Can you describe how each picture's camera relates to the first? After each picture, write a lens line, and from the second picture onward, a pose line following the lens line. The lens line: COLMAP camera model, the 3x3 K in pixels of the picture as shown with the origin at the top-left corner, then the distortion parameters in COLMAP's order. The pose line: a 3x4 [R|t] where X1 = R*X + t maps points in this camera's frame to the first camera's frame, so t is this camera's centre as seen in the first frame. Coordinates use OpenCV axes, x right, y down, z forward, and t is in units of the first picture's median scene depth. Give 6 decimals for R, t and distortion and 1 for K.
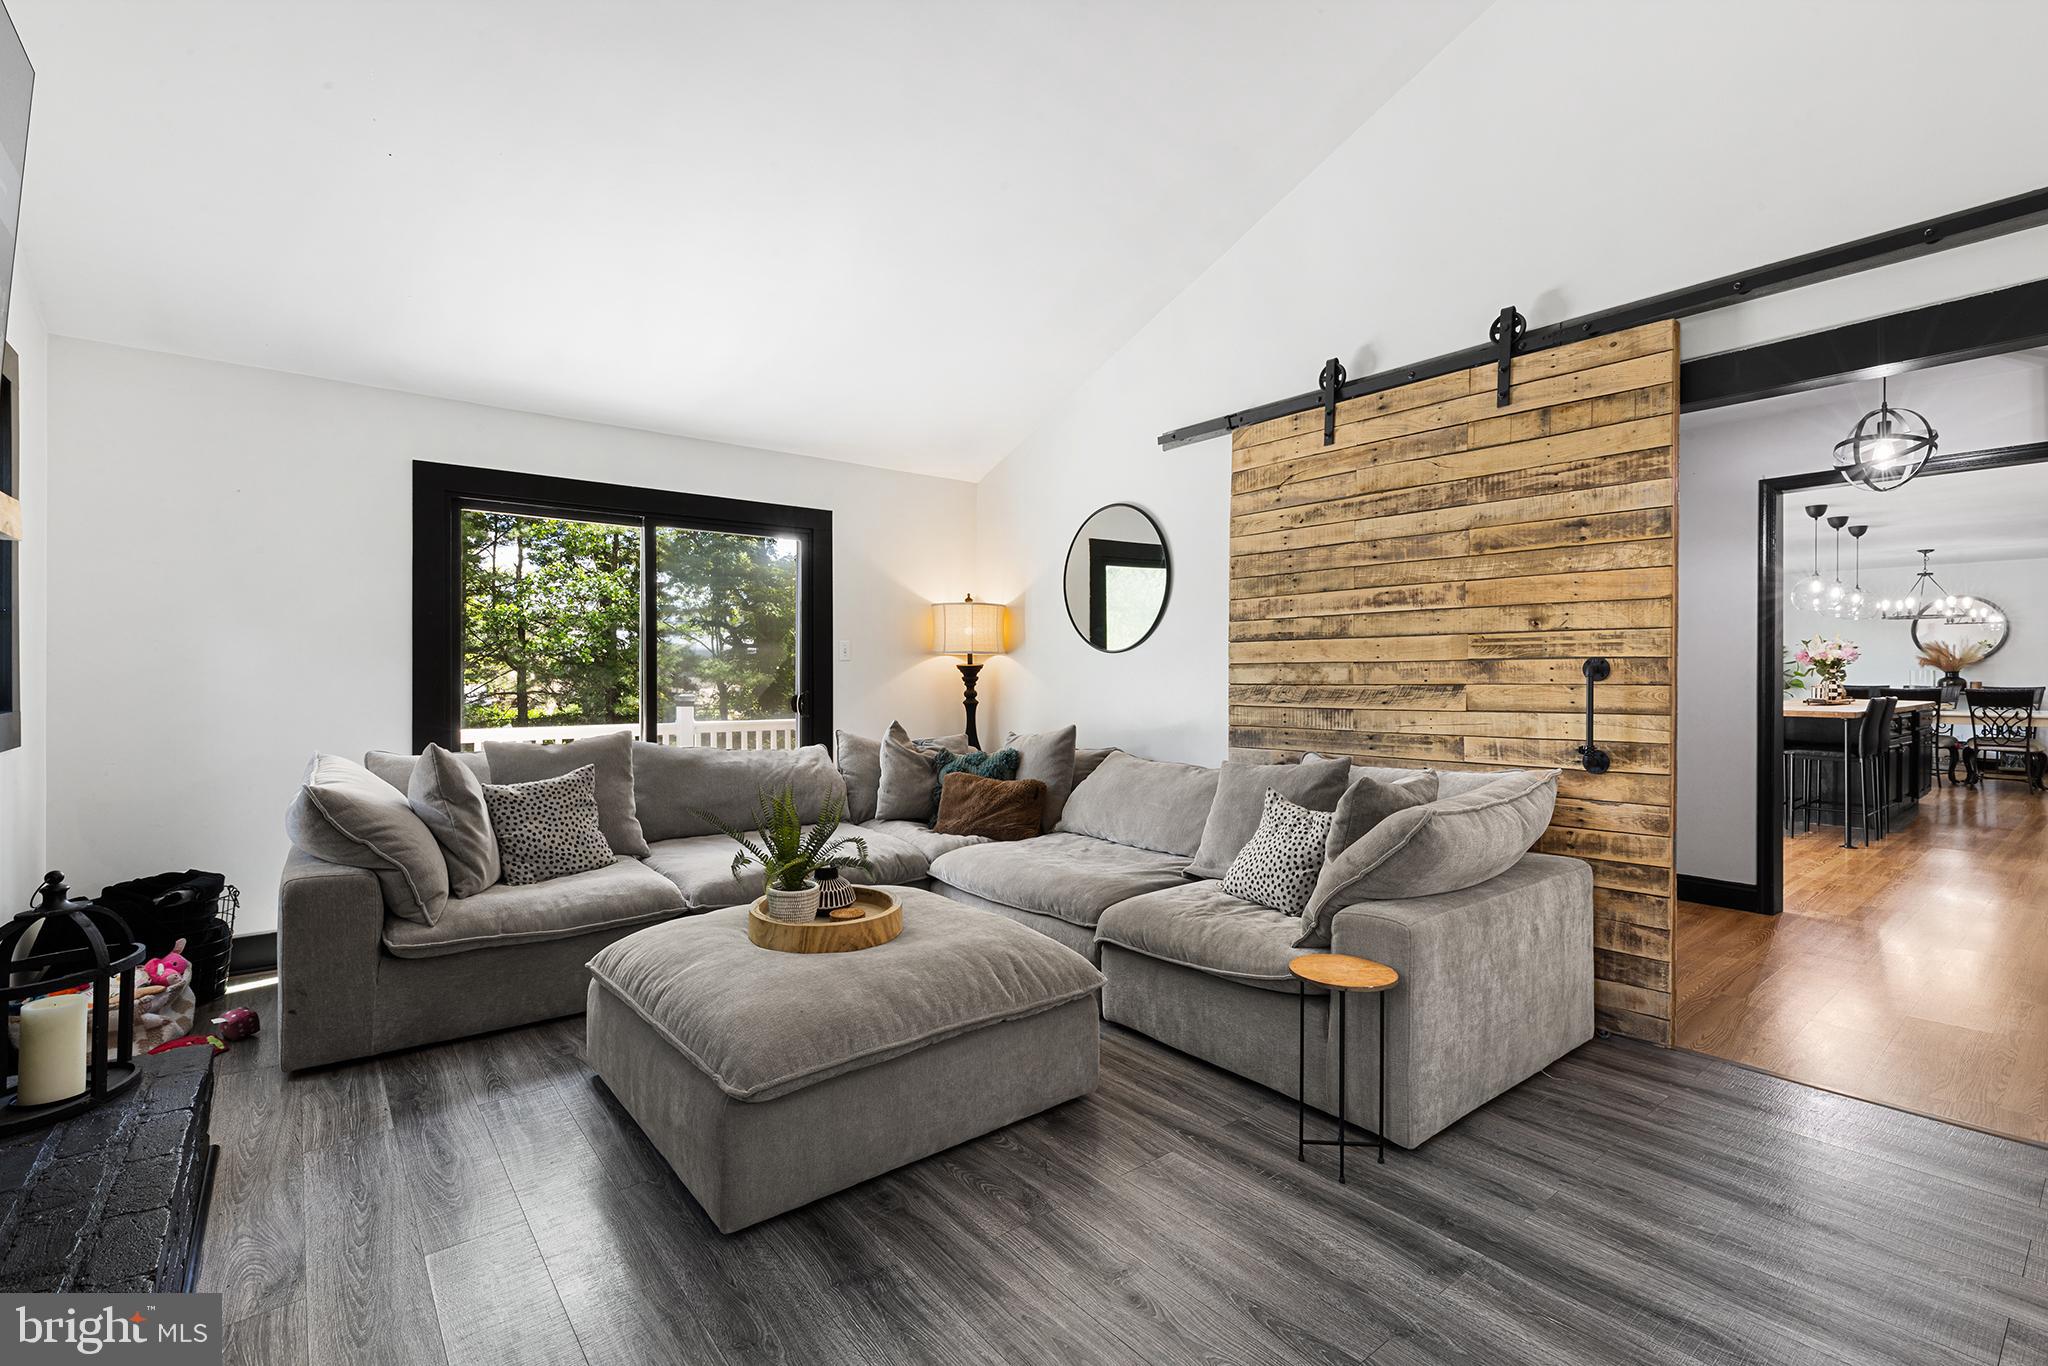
lens RADIAL K [[914.2, 0, 1028.1], [0, 914.2, 680.9], [0, 0, 1]] dist [0.004036, 0.000254]
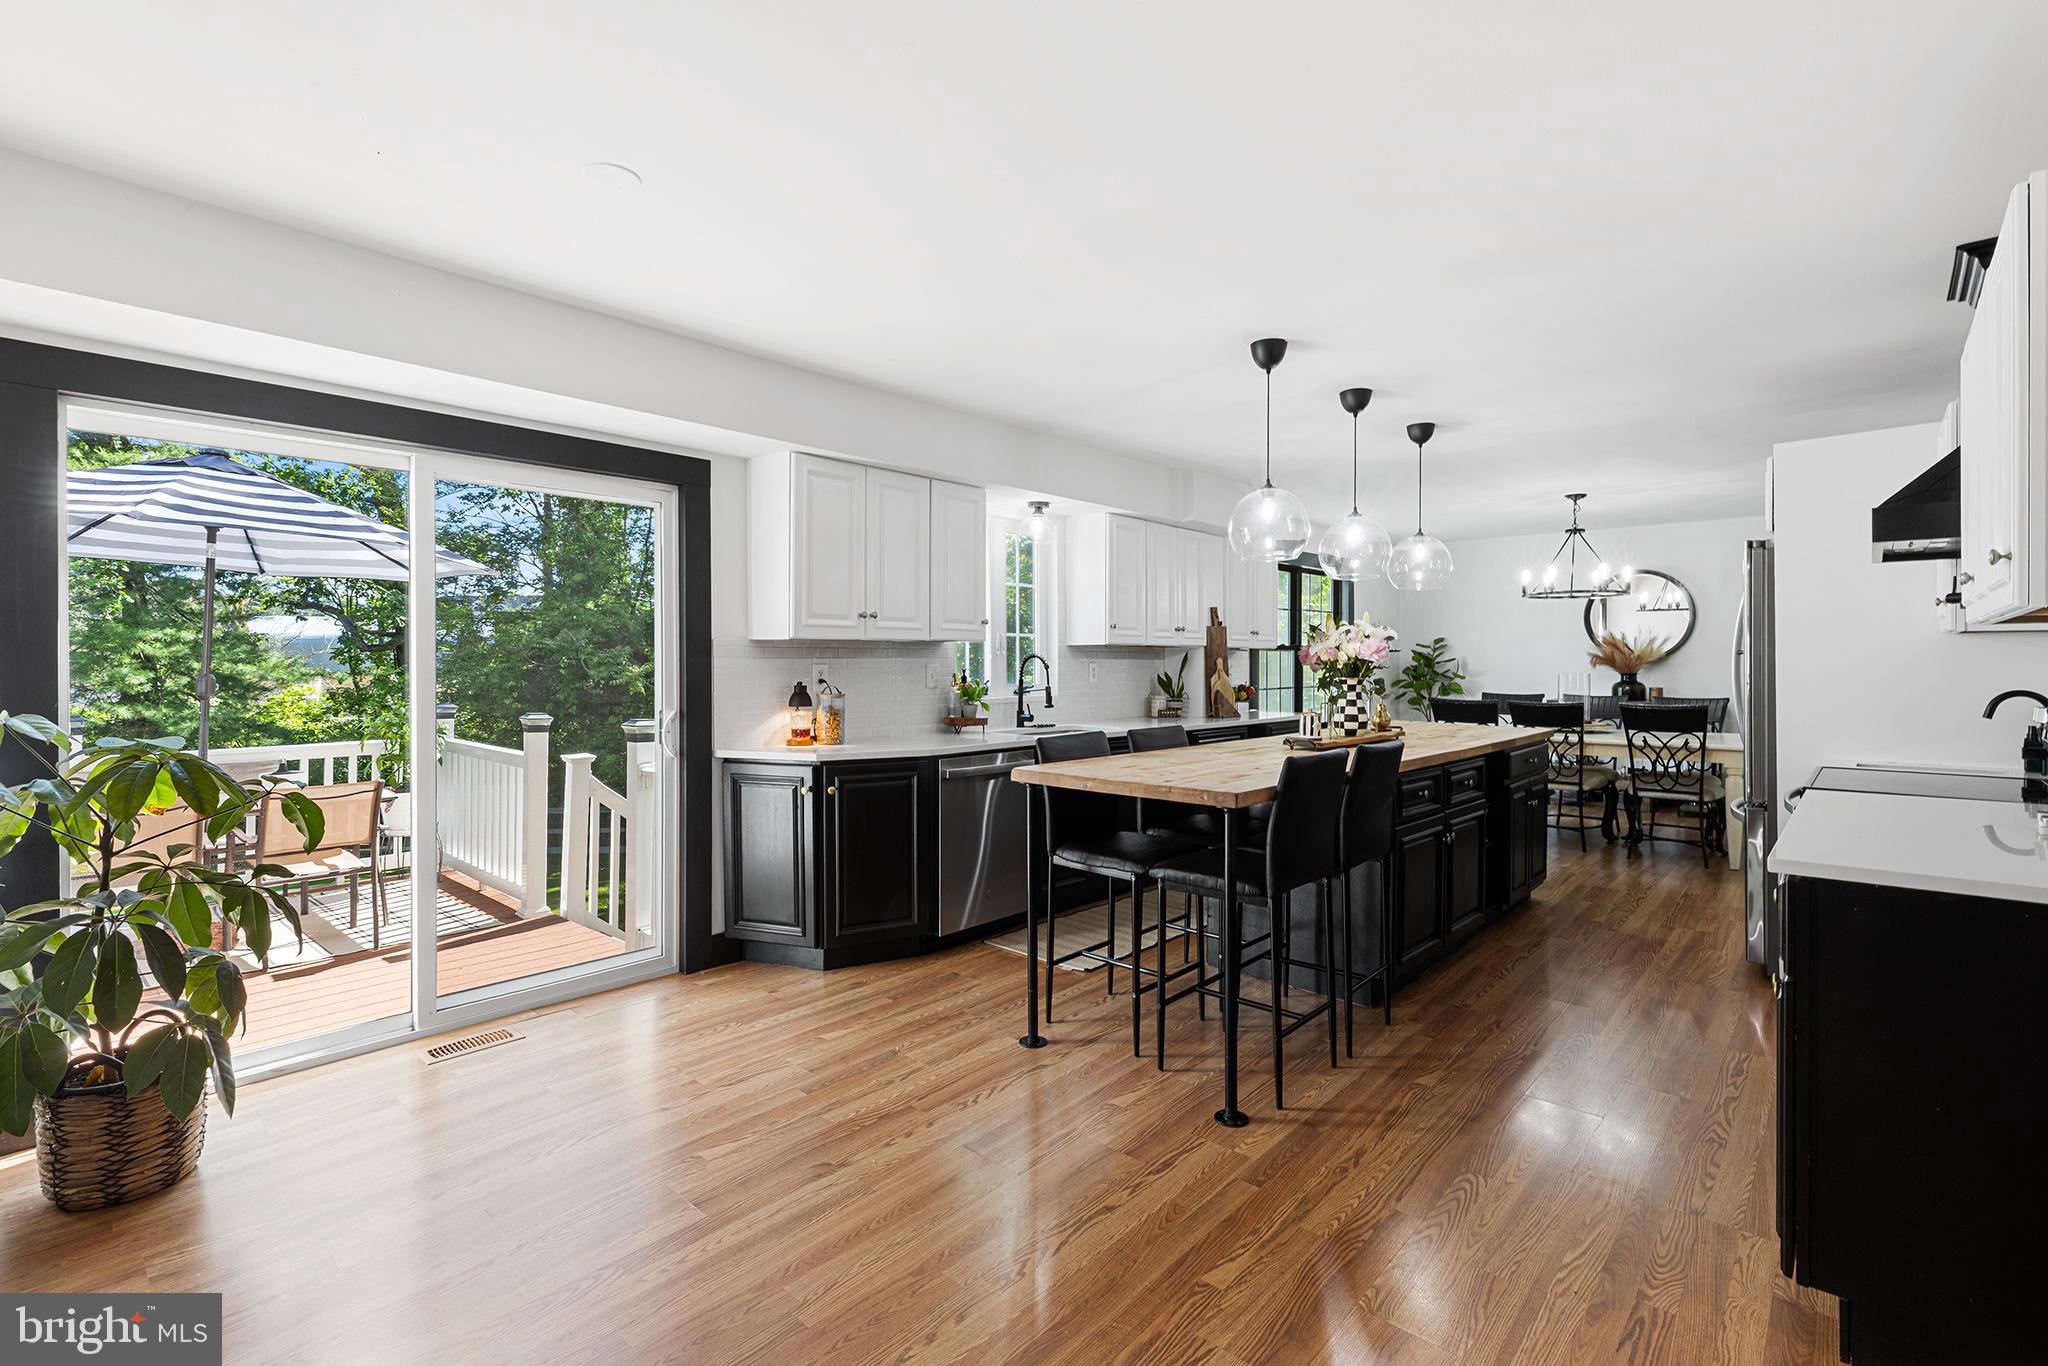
lens RADIAL K [[919.2, 0, 1025.4], [0, 919.2, 666.2], [0, 0, 1]] dist [0.003099, 0.000375]
pose [[0.988463, -0.001675, 0.151450, 0.417127], [0.003325, 0.999938, -0.010647, -0.009717], [-0.151423, 0.011028, 0.988408, 0.346035]]
